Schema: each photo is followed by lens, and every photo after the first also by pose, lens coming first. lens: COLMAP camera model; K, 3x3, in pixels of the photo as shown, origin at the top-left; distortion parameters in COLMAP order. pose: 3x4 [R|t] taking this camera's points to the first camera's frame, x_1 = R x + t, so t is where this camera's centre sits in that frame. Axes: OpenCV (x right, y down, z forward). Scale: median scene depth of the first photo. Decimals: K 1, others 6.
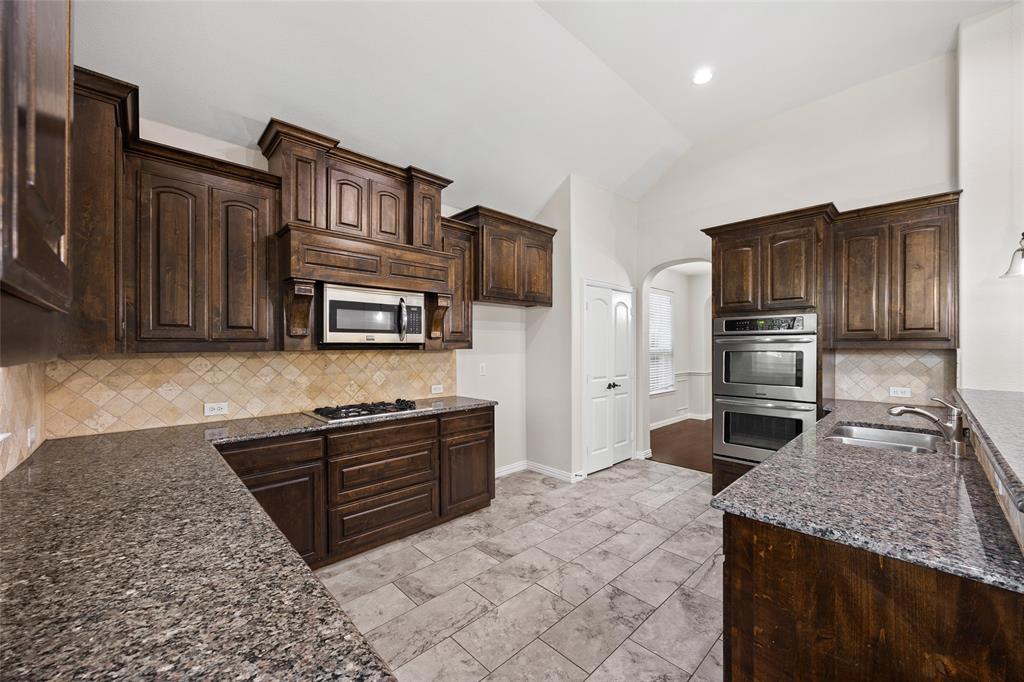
lens RADIAL K [[390.1, 0, 515.5], [0, 390.1, 346.7], [0, 0, 1]] dist [-0.001765, 0.000007]
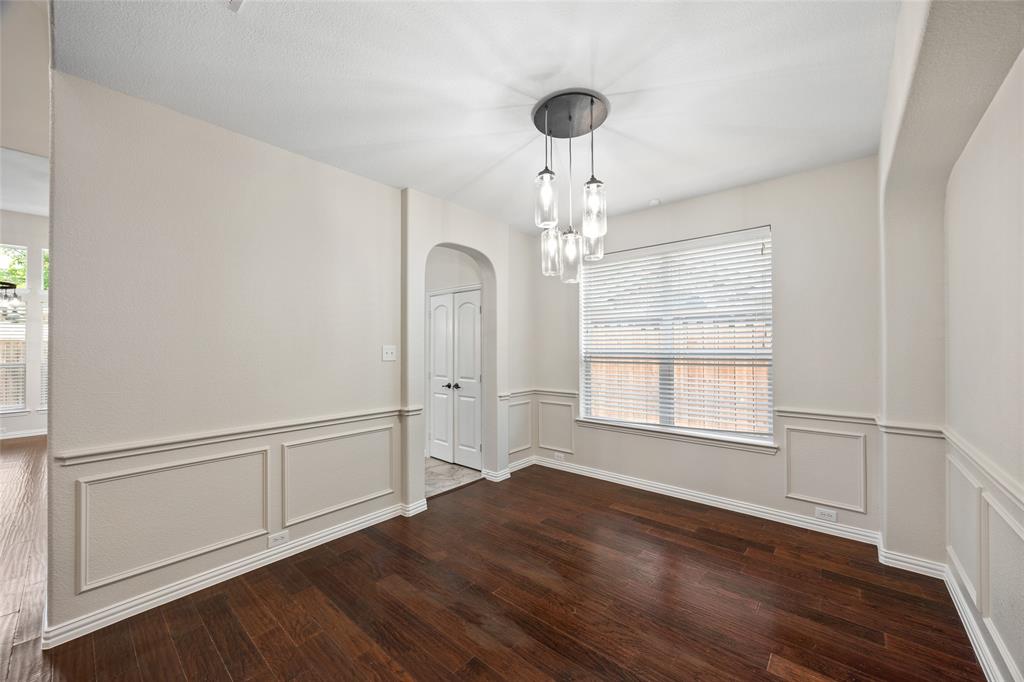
lens RADIAL K [[390.1, 0, 515.5], [0, 390.1, 346.7], [0, 0, 1]] dist [-0.001765, 0.000007]
pose [[0.100740, -0.003553, -0.994906, 1.290001], [-0.002500, 0.999990, -0.003824, -0.000457], [0.994910, 0.002872, 0.100730, 1.056463]]
